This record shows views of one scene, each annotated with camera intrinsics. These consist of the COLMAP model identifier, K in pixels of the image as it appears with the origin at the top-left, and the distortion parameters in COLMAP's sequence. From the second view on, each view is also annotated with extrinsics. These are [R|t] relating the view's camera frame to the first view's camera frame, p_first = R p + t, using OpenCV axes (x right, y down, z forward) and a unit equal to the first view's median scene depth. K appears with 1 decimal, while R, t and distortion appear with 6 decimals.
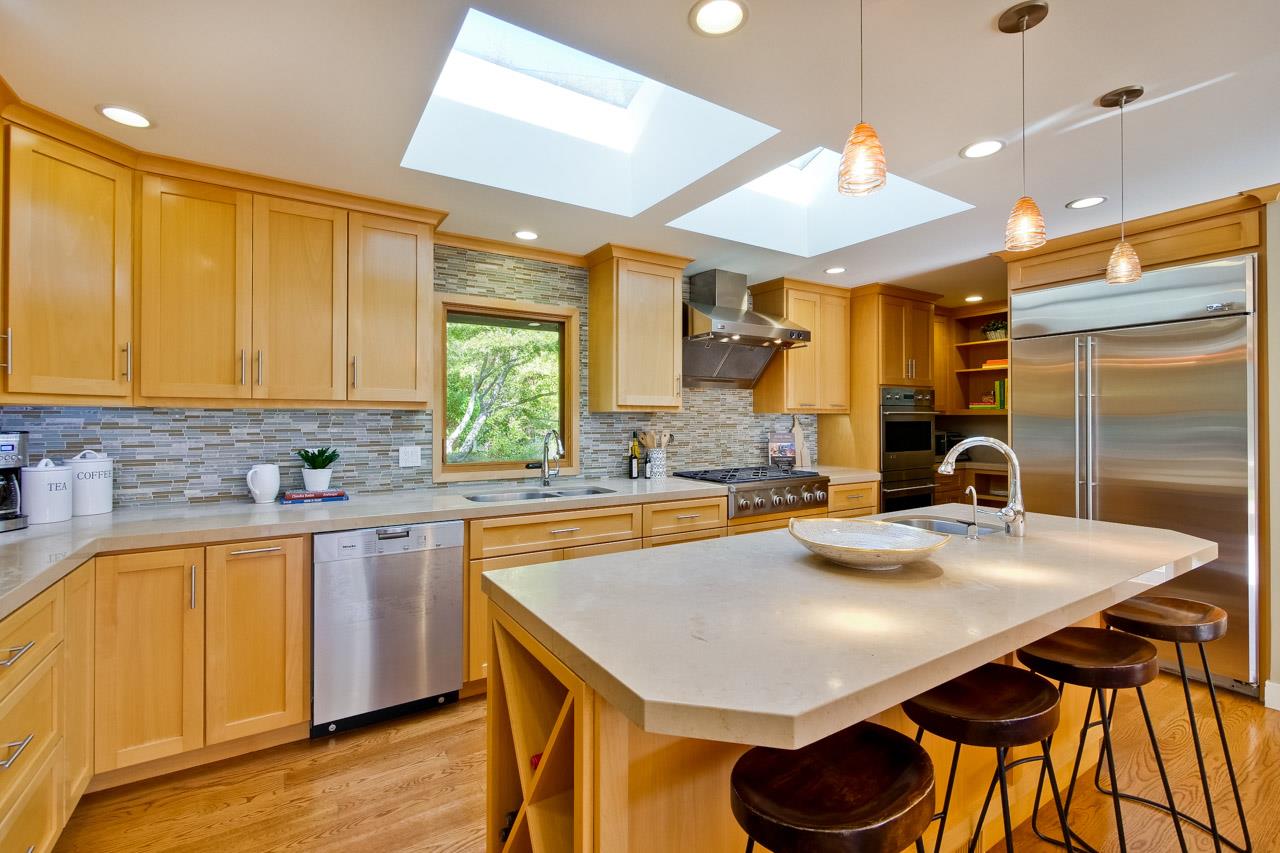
lens RADIAL K [[557.8, 0, 643.1], [0, 557.8, 417.7], [0, 0, 1]] dist [-0.000576, 0.000176]
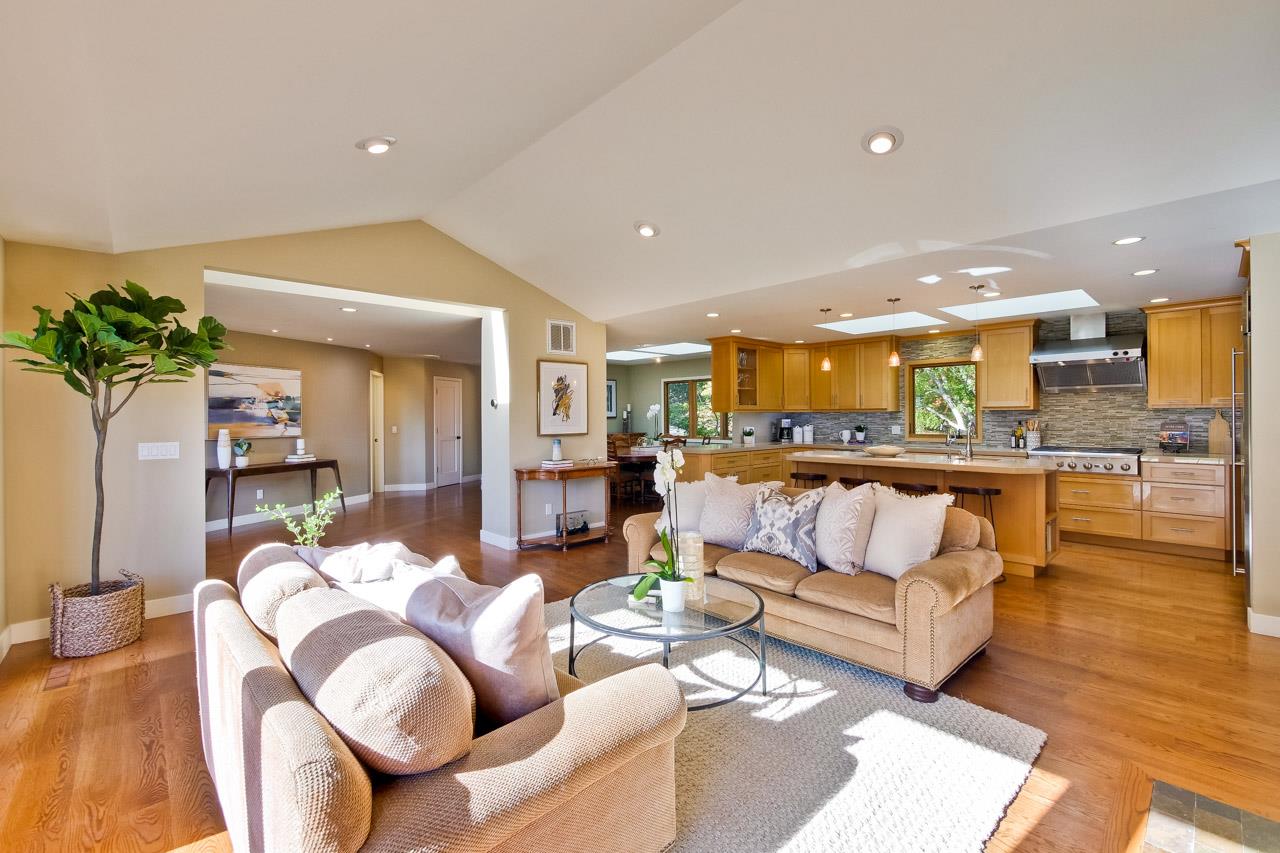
lens RADIAL K [[543.7, 0, 641.2], [0, 543.7, 419.5], [0, 0, 1]] dist [-0.001757, -0.000283]
pose [[0.195990, 0.005955, -0.980588, 1.728656], [0.013481, 0.999871, 0.008767, -0.013025], [0.980513, -0.014938, 0.195885, -0.582642]]
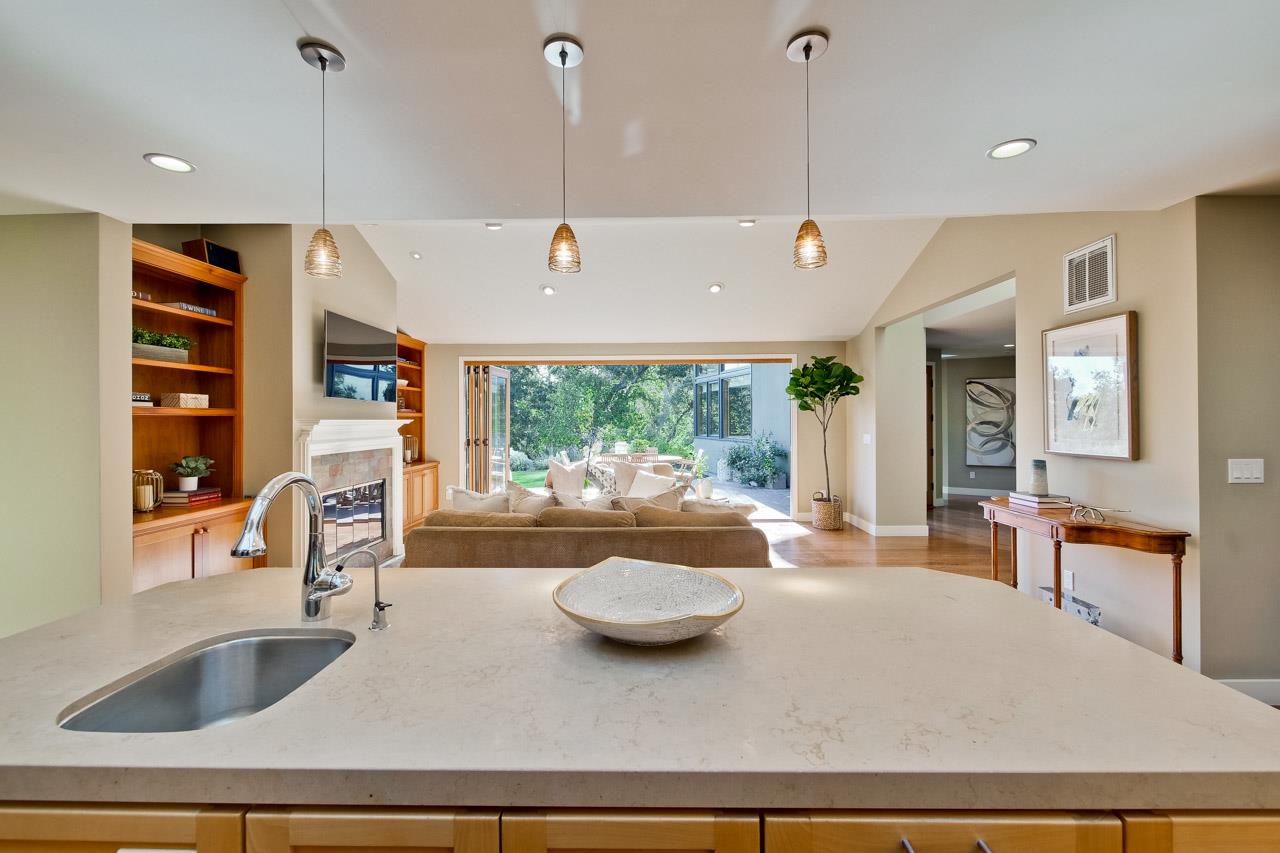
lens RADIAL K [[543.7, 0, 641.2], [0, 543.7, 419.5], [0, 0, 1]] dist [-0.001757, -0.000283]
pose [[-0.838233, 0.007232, 0.545264, -0.005296], [0.003065, 0.999959, -0.008551, -0.009048], [-0.545304, -0.005496, -0.838221, 0.821958]]
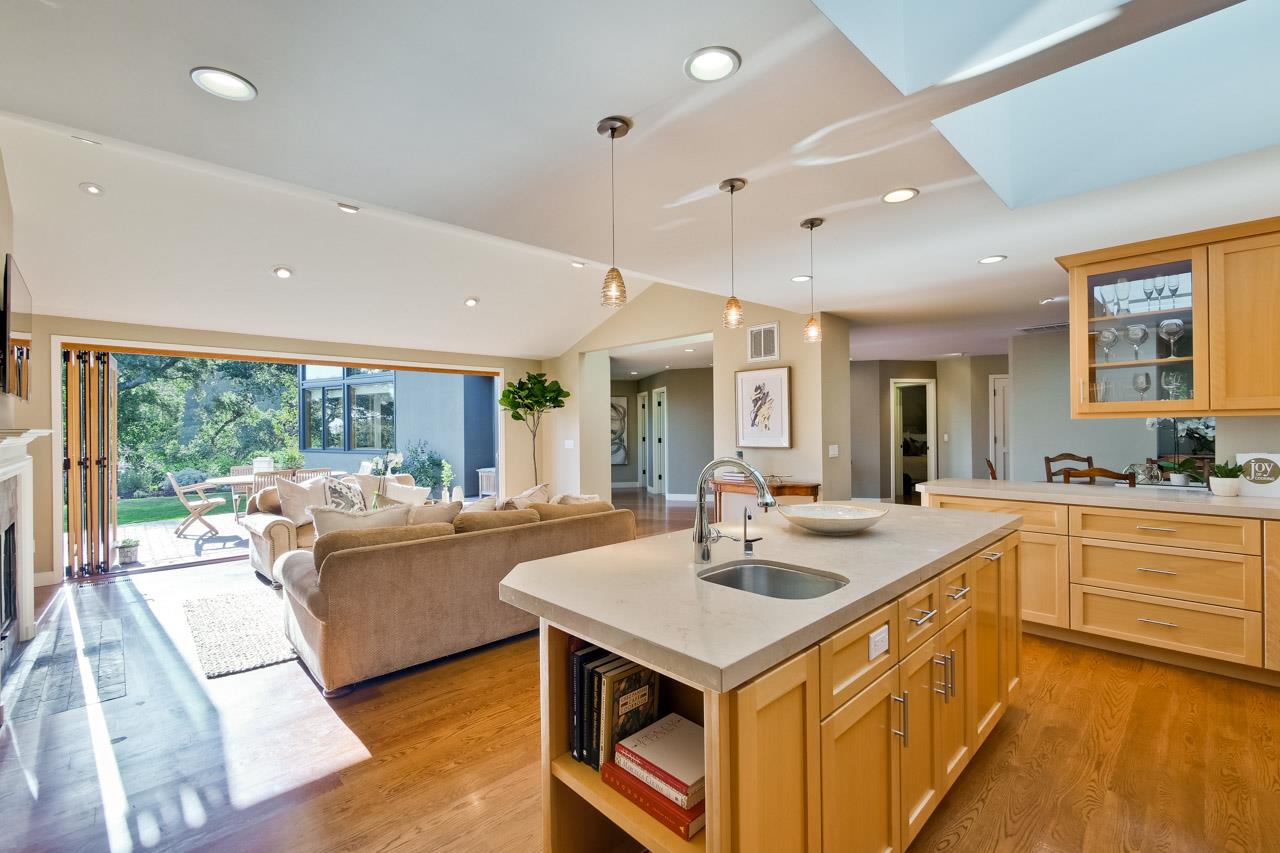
lens RADIAL K [[553.3, 0, 640.5], [0, 553.3, 429.7], [0, 0, 1]] dist [-0.000340, 0.000293]
pose [[-0.978915, 0.013280, -0.203836, 0.592349], [0.014147, 0.999896, -0.002795, -0.004457], [0.203778, -0.005620, -0.979001, 1.168873]]
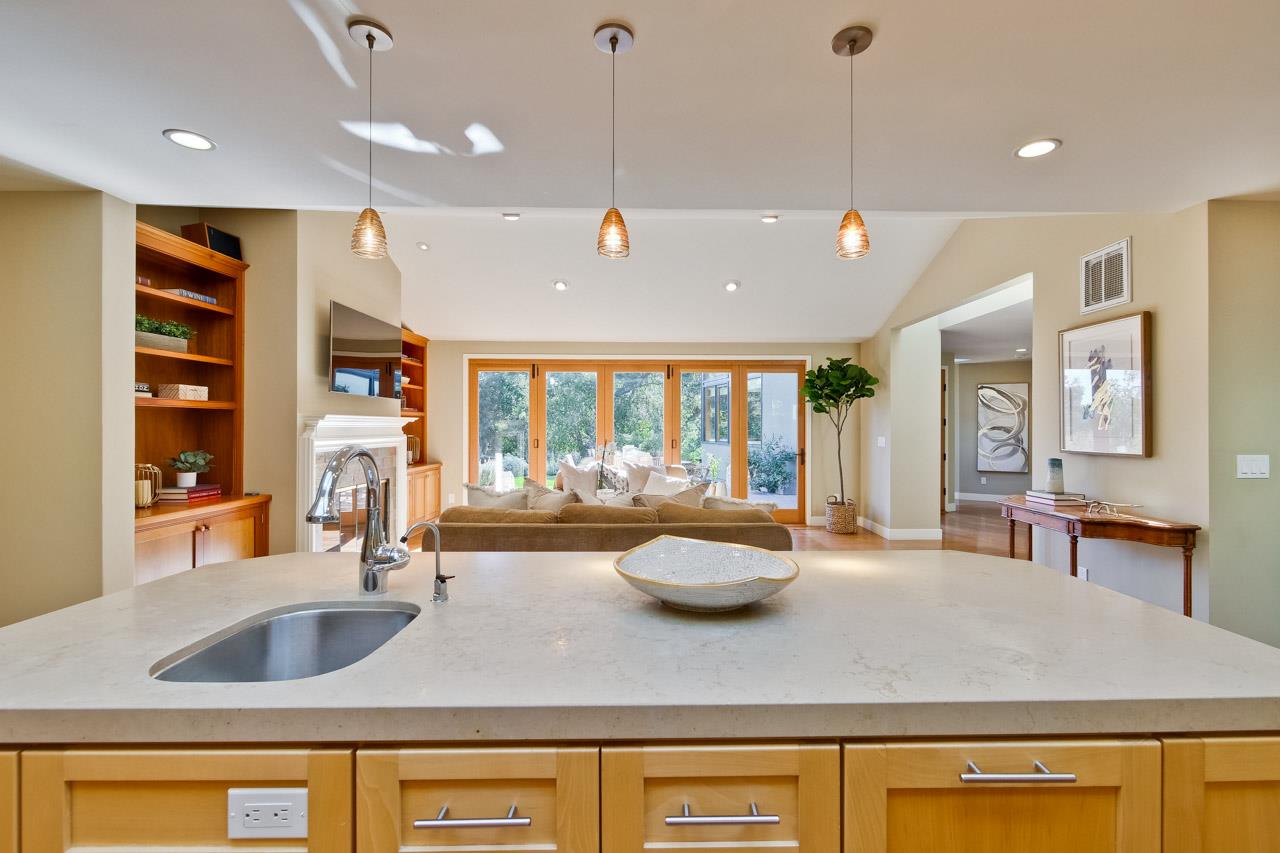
lens RADIAL K [[565.5, 0, 665.3], [0, 565.5, 426.9], [0, 0, 1]] dist [-0.002362, 0.000165]
pose [[-0.859488, 0.000517, 0.511156, 0.014679], [-0.003848, 0.999965, -0.007482, 0.012492], [-0.511142, -0.008397, -0.859455, 0.866198]]
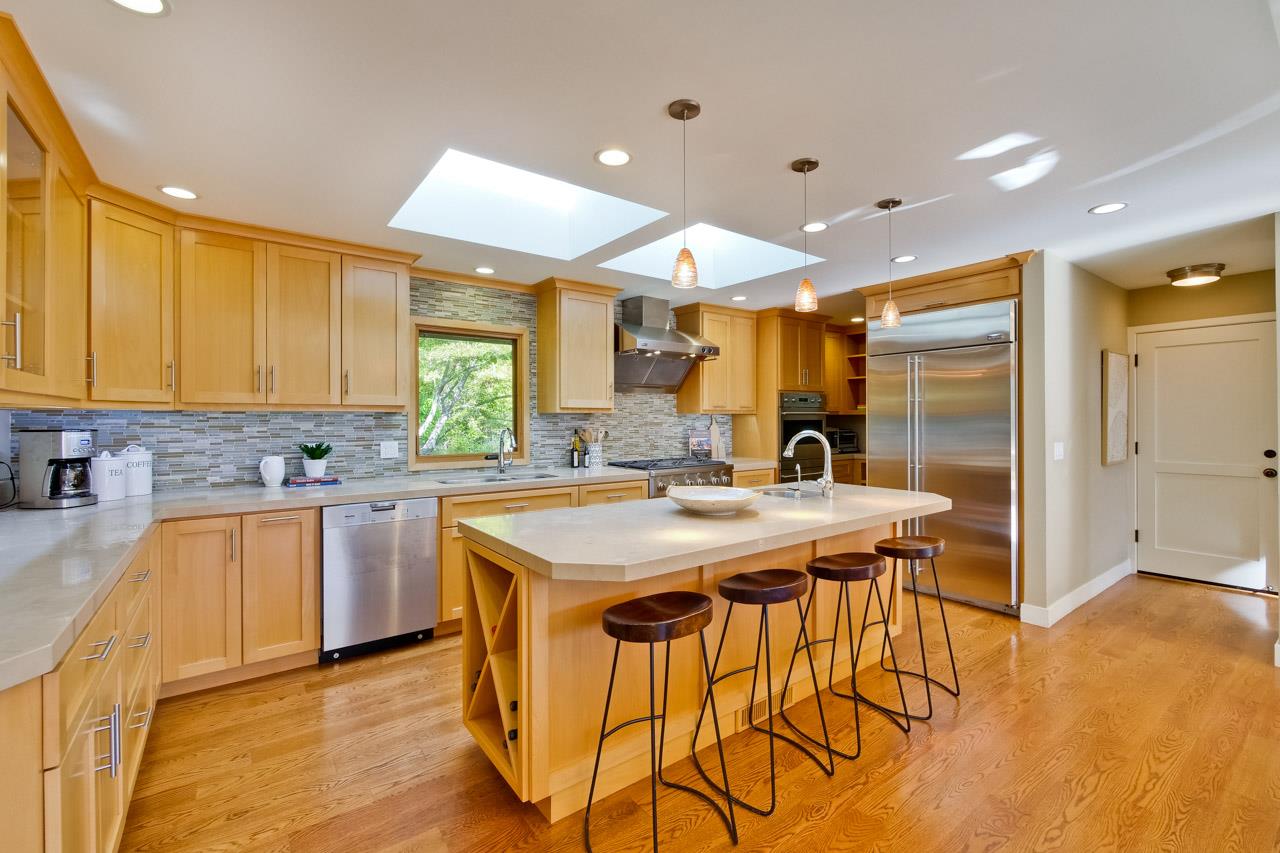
lens RADIAL K [[543.7, 0, 641.2], [0, 543.7, 419.5], [0, 0, 1]] dist [-0.001757, -0.000283]
pose [[0.996994, -0.003202, 0.077413, 0.043425], [0.002922, 0.999989, 0.003726, -0.000107], [-0.077424, -0.003489, 0.996992, -0.238015]]
